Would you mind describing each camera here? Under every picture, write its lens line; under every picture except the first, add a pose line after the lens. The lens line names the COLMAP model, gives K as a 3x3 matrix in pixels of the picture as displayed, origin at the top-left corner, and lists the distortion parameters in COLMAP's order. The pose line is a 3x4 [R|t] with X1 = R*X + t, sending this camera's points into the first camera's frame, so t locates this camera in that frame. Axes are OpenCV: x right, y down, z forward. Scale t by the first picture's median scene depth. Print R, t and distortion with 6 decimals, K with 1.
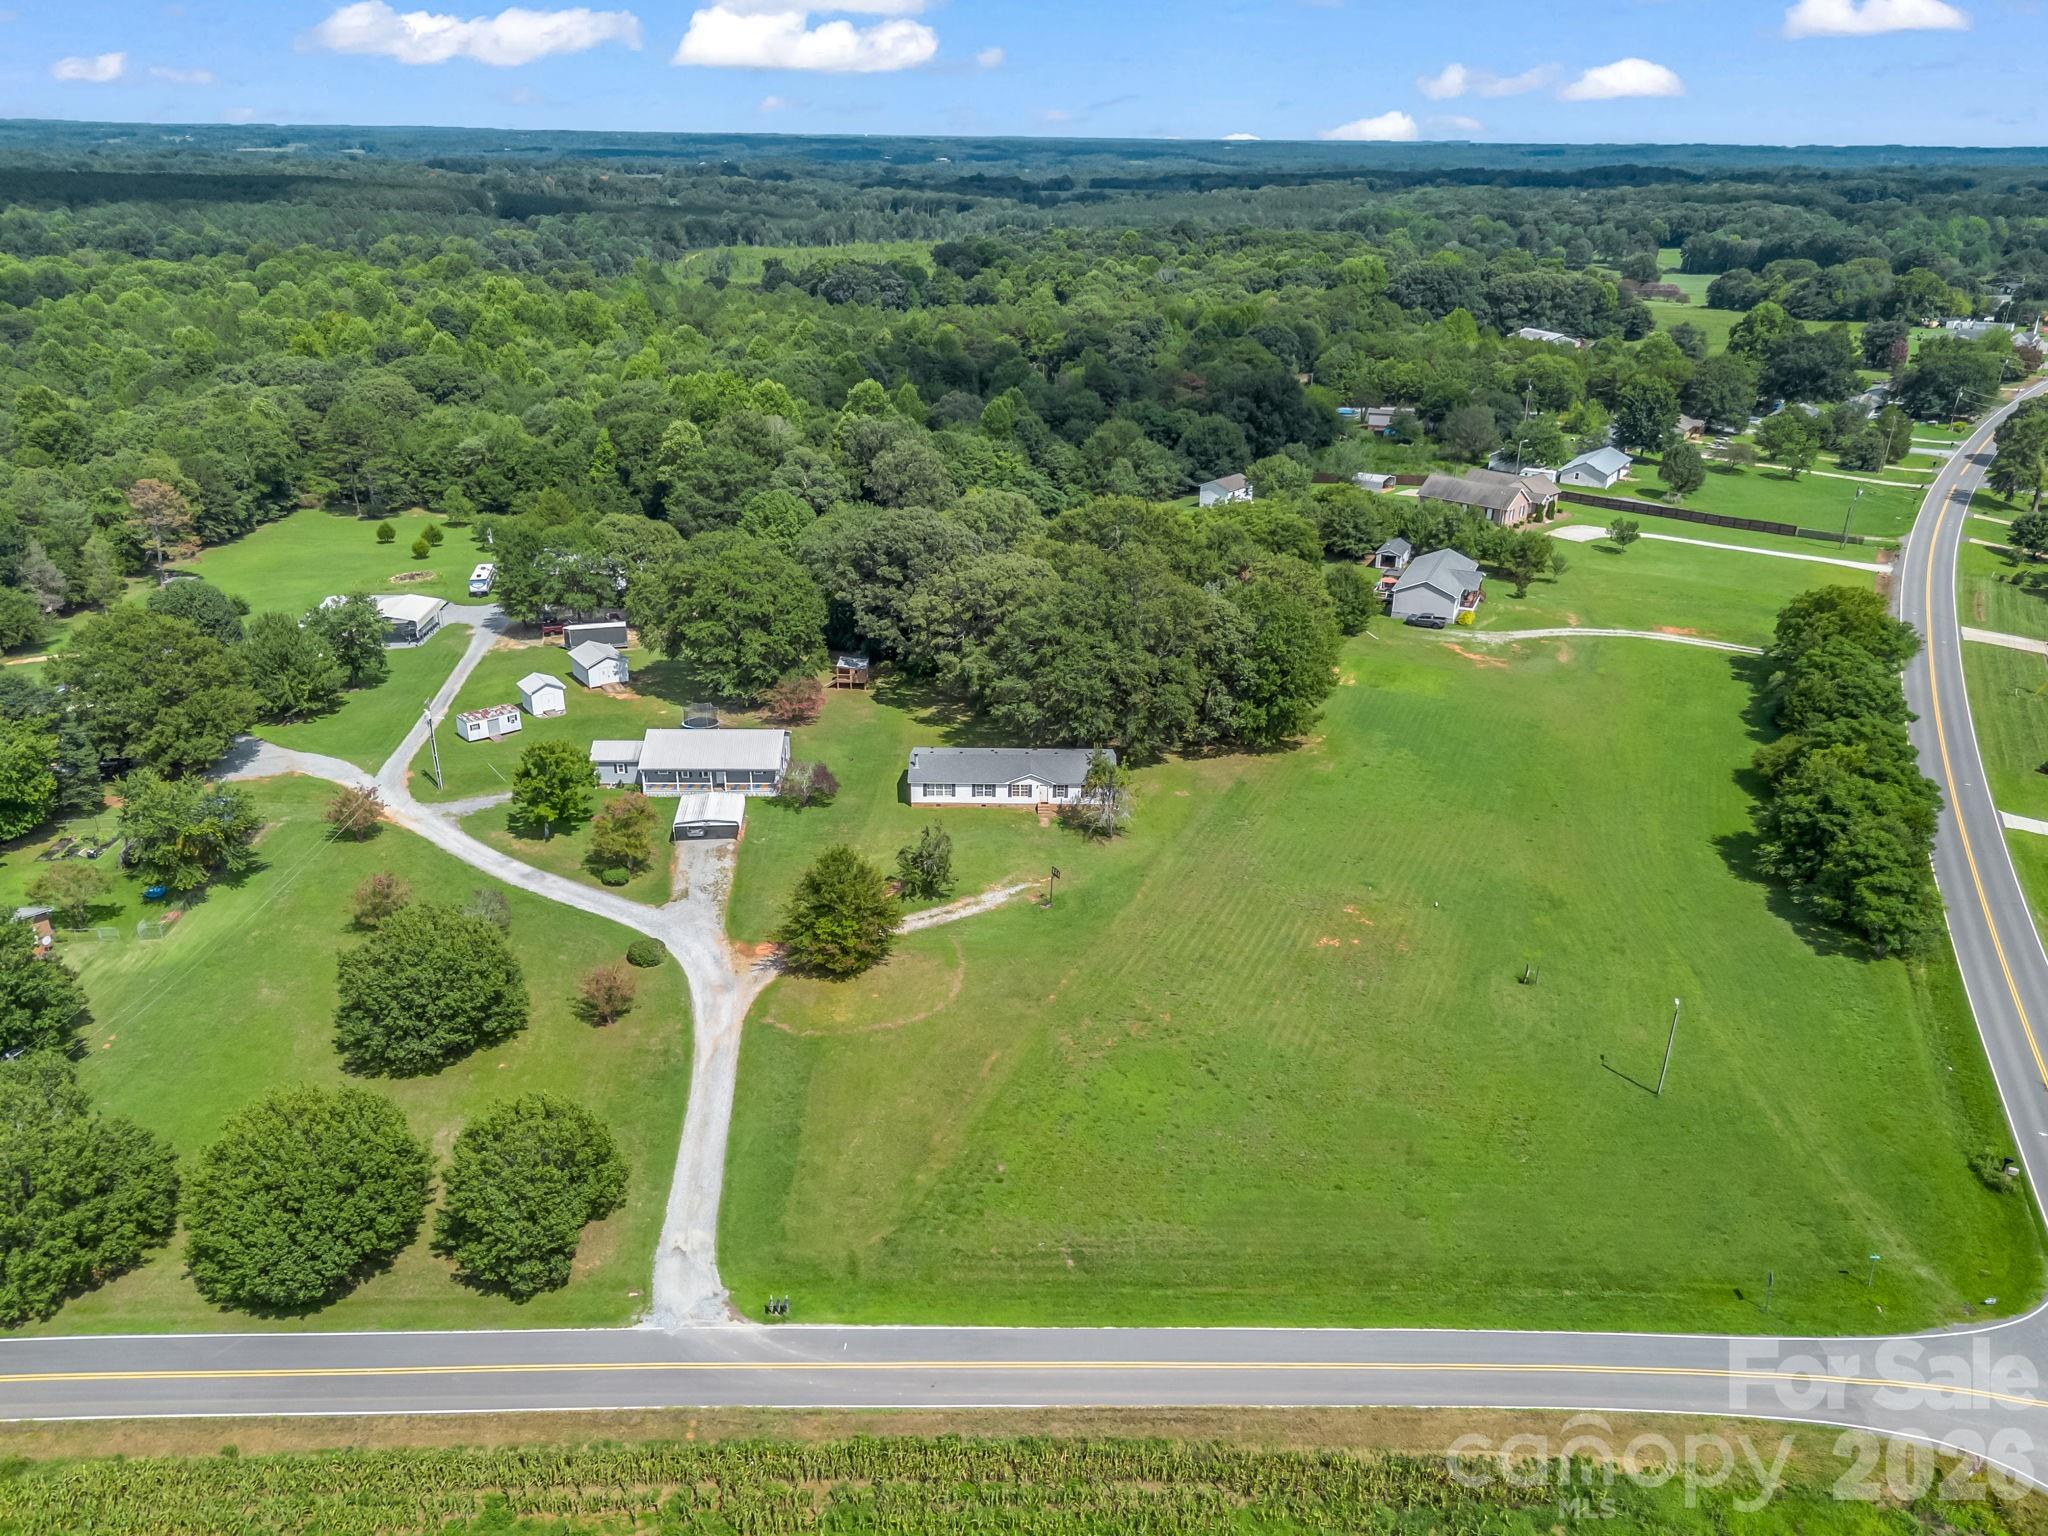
lens RADIAL K [[1487.3, 0, 1024.0], [0, 1487.3, 768.0], [0, 0, 1]] dist [0.054336, -0.061979]
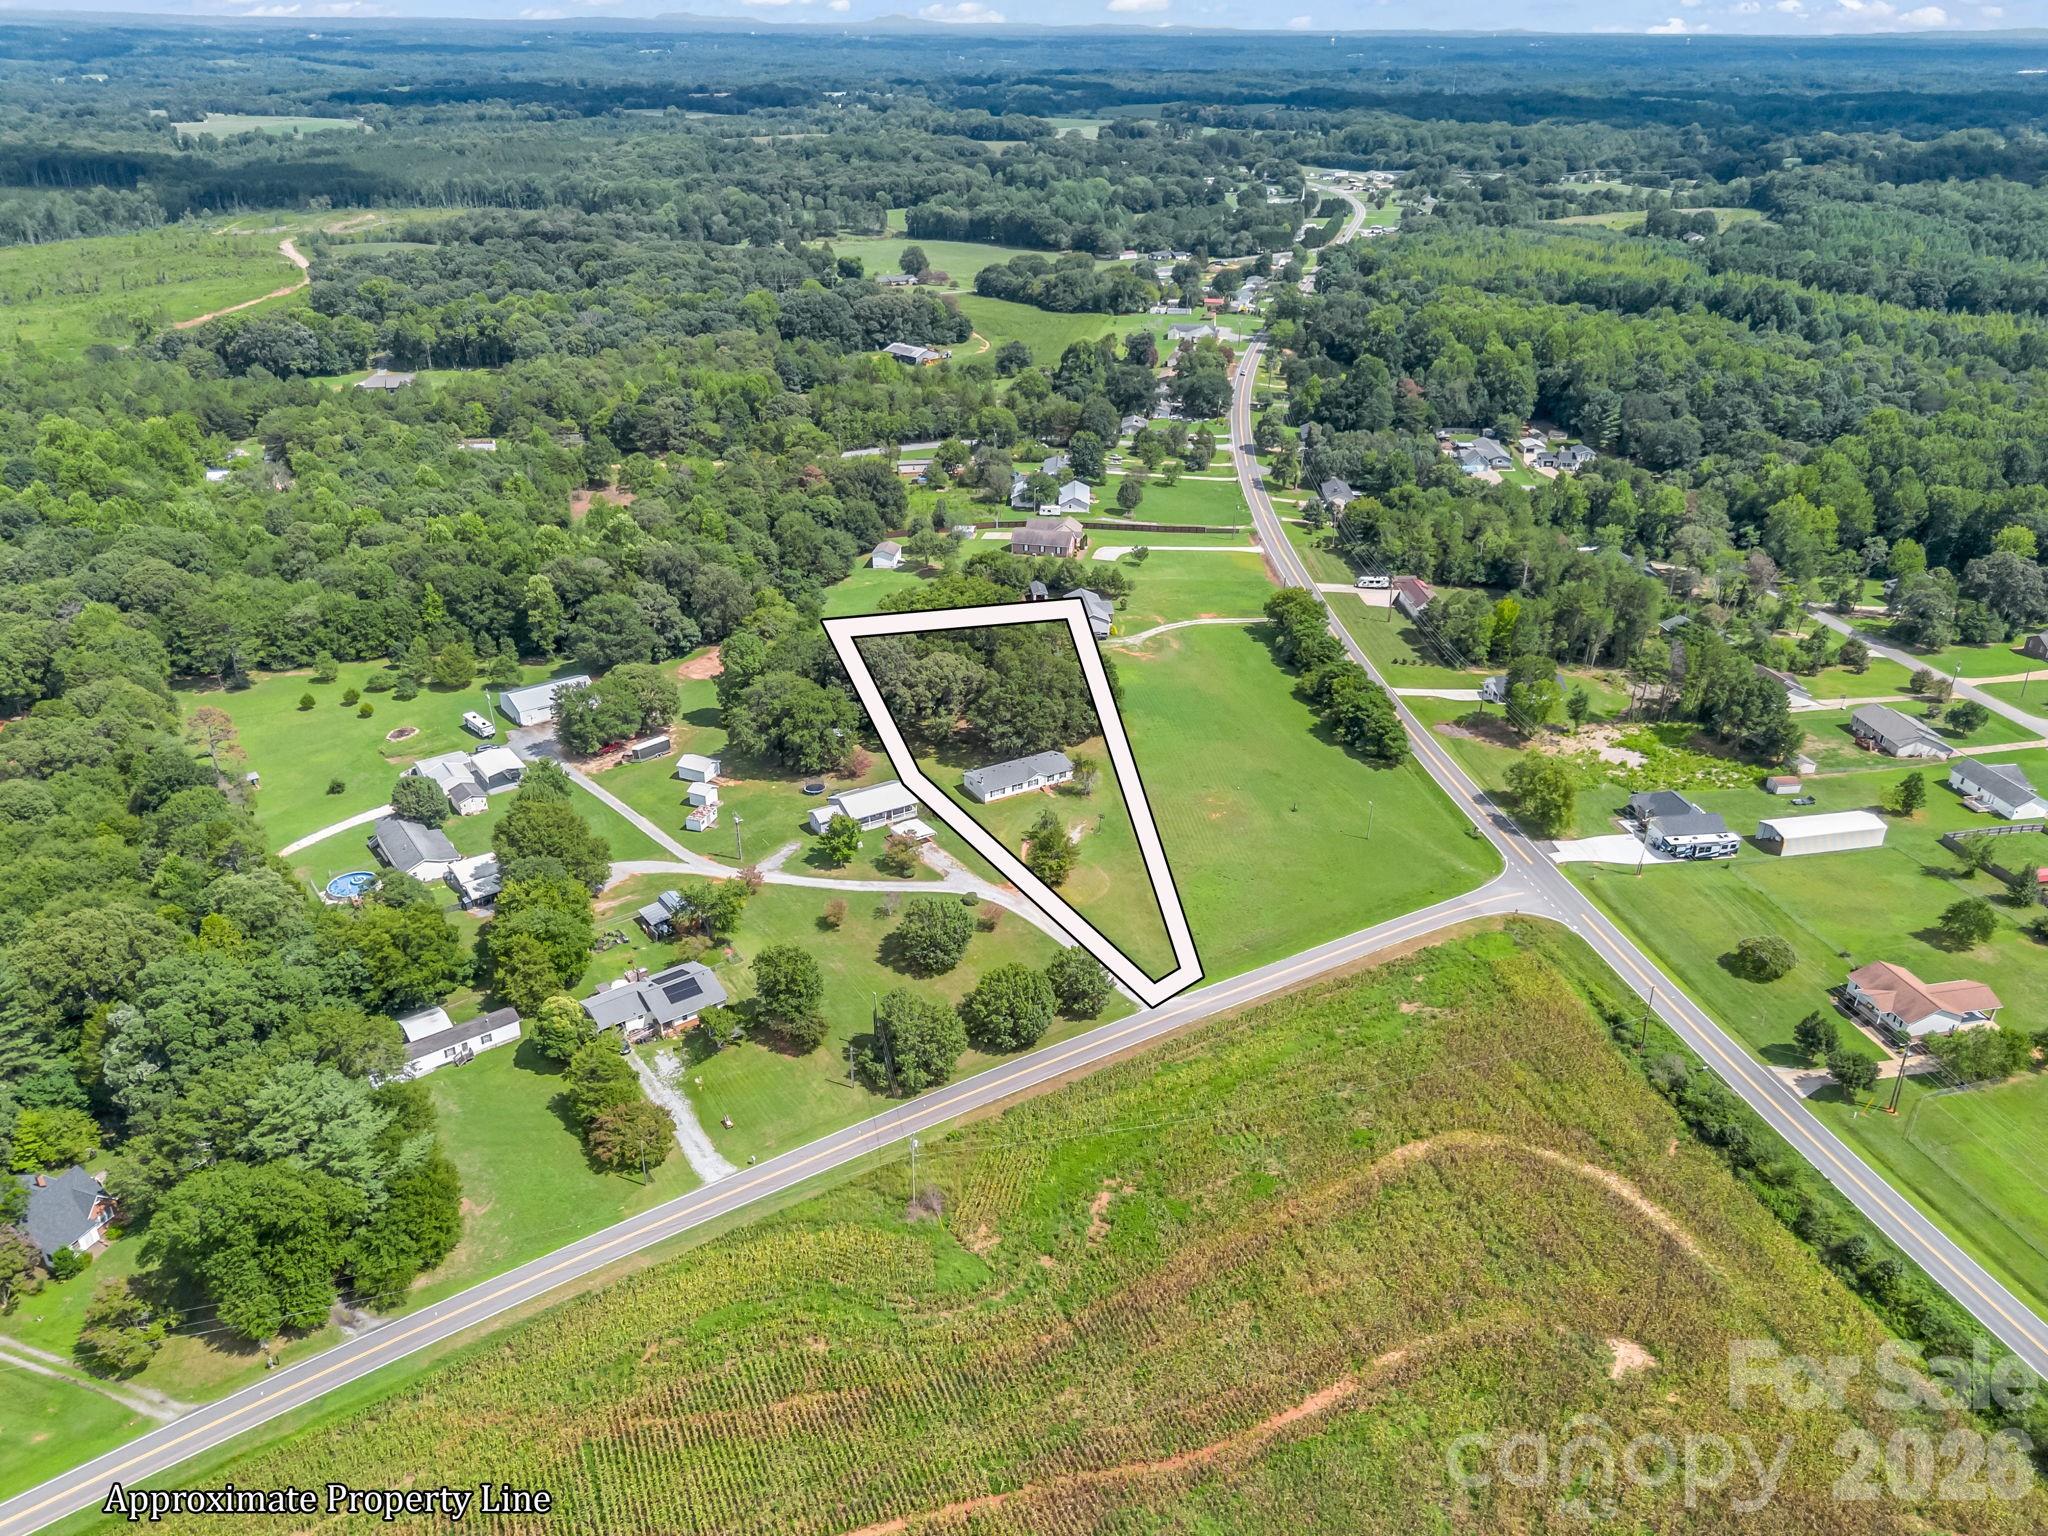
lens RADIAL K [[1487.3, 0, 1024.0], [0, 1487.3, 768.0], [0, 0, 1]] dist [0.054336, -0.061979]
pose [[0.856065, -0.230907, 0.462422, -0.852624], [0.199011, 0.972939, 0.117408, -0.219944], [-0.477019, -0.008481, 0.878852, -0.669423]]
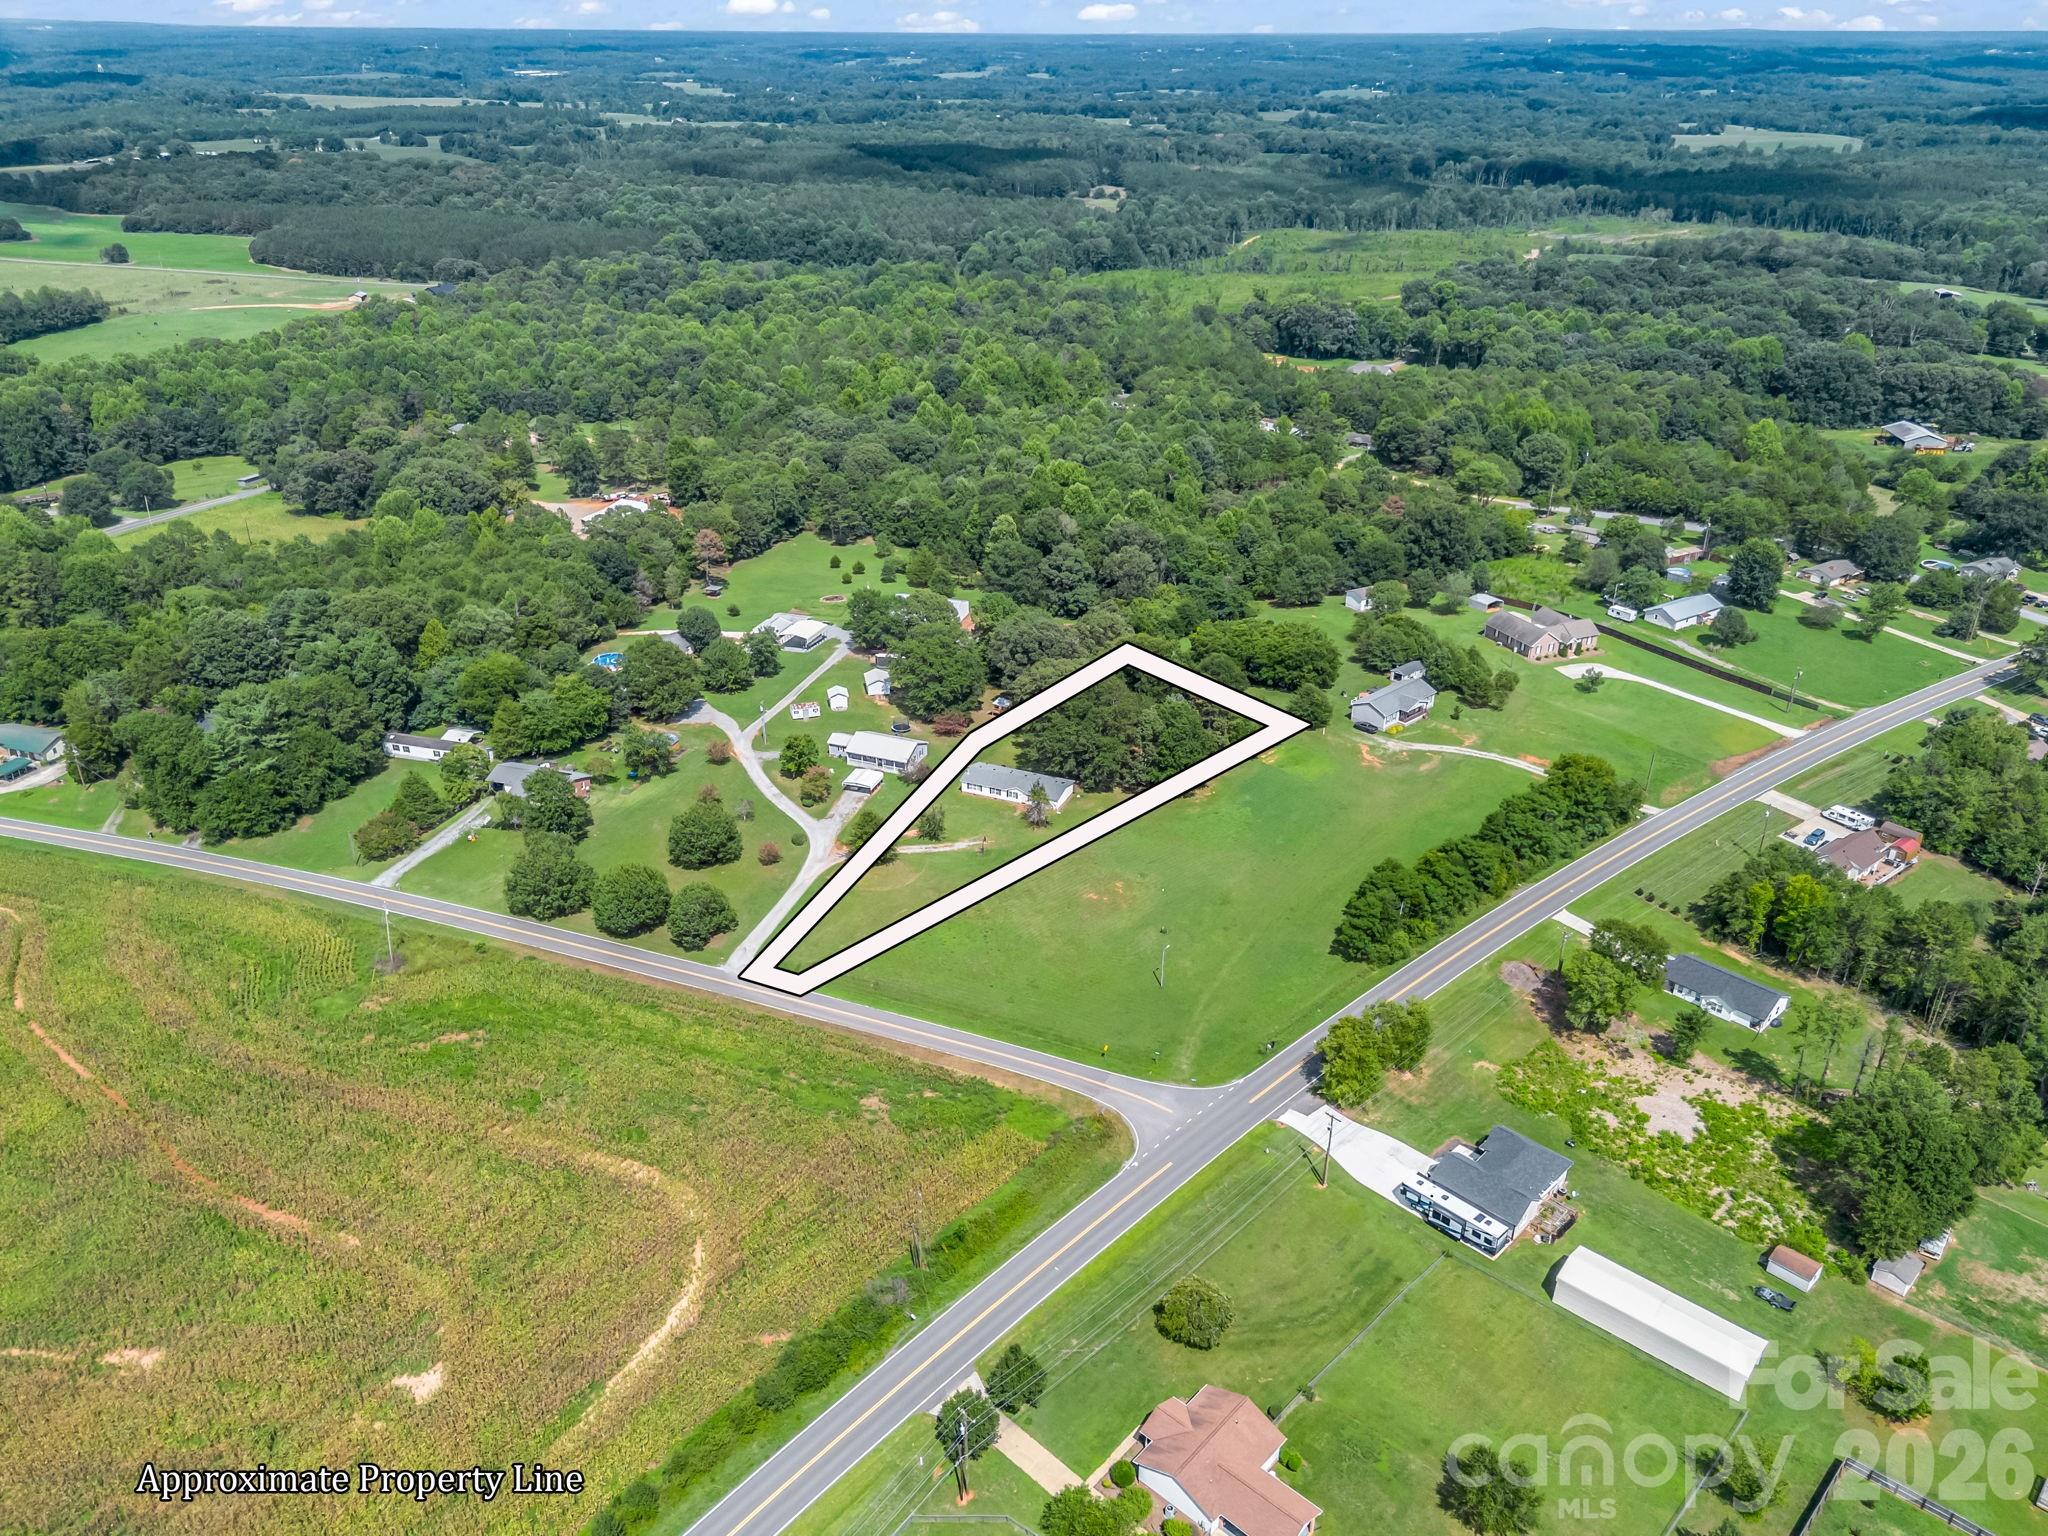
lens RADIAL K [[1487.3, 0, 1024.0], [0, 1487.3, 768.0], [0, 0, 1]] dist [0.054336, -0.061979]
pose [[0.916645, 0.170583, -0.361474, 0.661869], [-0.149689, 0.985050, 0.085265, -0.175096], [0.370615, -0.024049, 0.928475, -0.750480]]
